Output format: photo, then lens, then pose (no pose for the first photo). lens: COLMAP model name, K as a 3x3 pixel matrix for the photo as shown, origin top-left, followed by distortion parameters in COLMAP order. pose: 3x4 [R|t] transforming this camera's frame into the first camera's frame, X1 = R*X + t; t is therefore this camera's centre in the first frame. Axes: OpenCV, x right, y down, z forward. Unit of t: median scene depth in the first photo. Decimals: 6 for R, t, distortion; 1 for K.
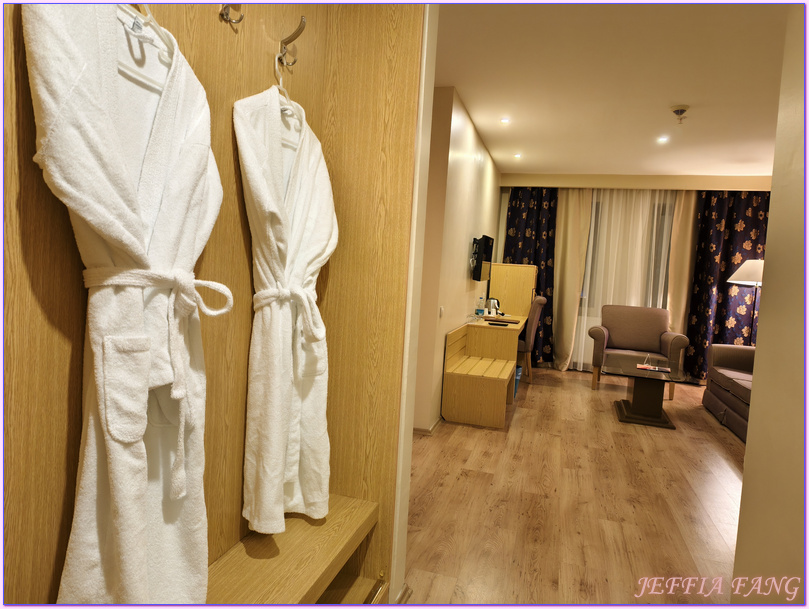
lens RADIAL K [[546.0, 0, 403.5], [0, 546.0, 297.5], [0, 0, 1]] dist [0.022003, 0.000672]
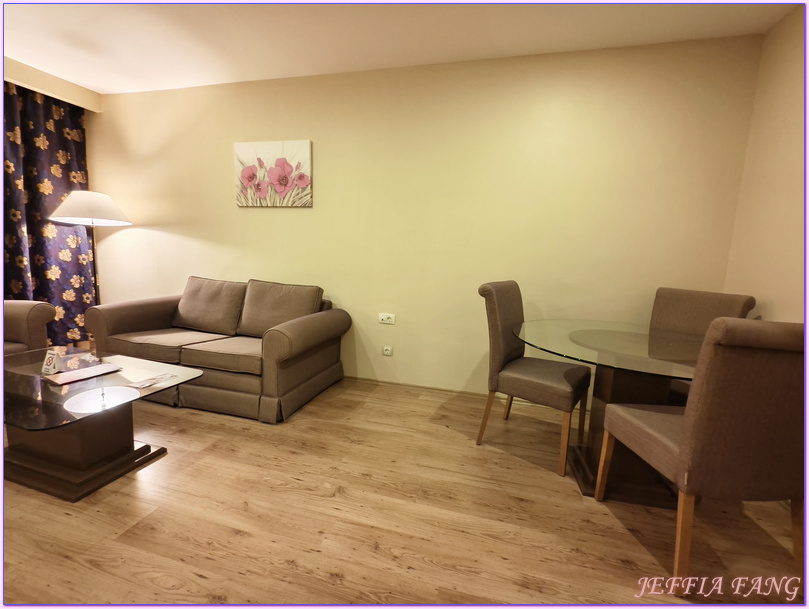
lens RADIAL K [[366.1, 0, 406.4], [0, 366.1, 304.1], [0, 0, 1]] dist [0.002325, -0.000967]
pose [[-0.013853, -0.201765, 0.979336, 0.072728], [0.013012, 0.979311, 0.201944, -0.008778], [-0.999819, 0.015540, -0.010941, 0.503914]]
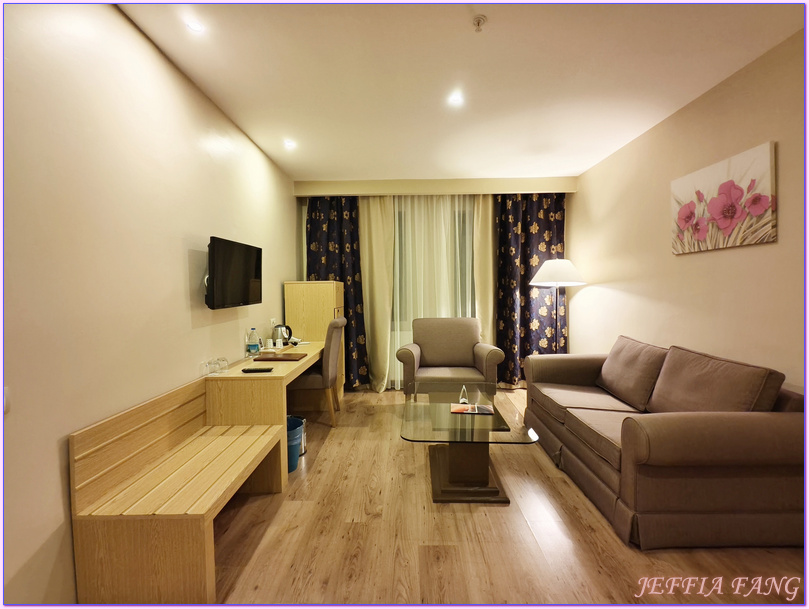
lens RADIAL K [[366.1, 0, 401.2], [0, 366.1, 303.5], [0, 0, 1]] dist [0.002325, -0.000967]
pose [[0.961103, -0.084765, 0.262862, 0.185500], [0.087889, 0.996130, -0.000125, -0.013930], [-0.261834, 0.023223, 0.964833, 0.411849]]
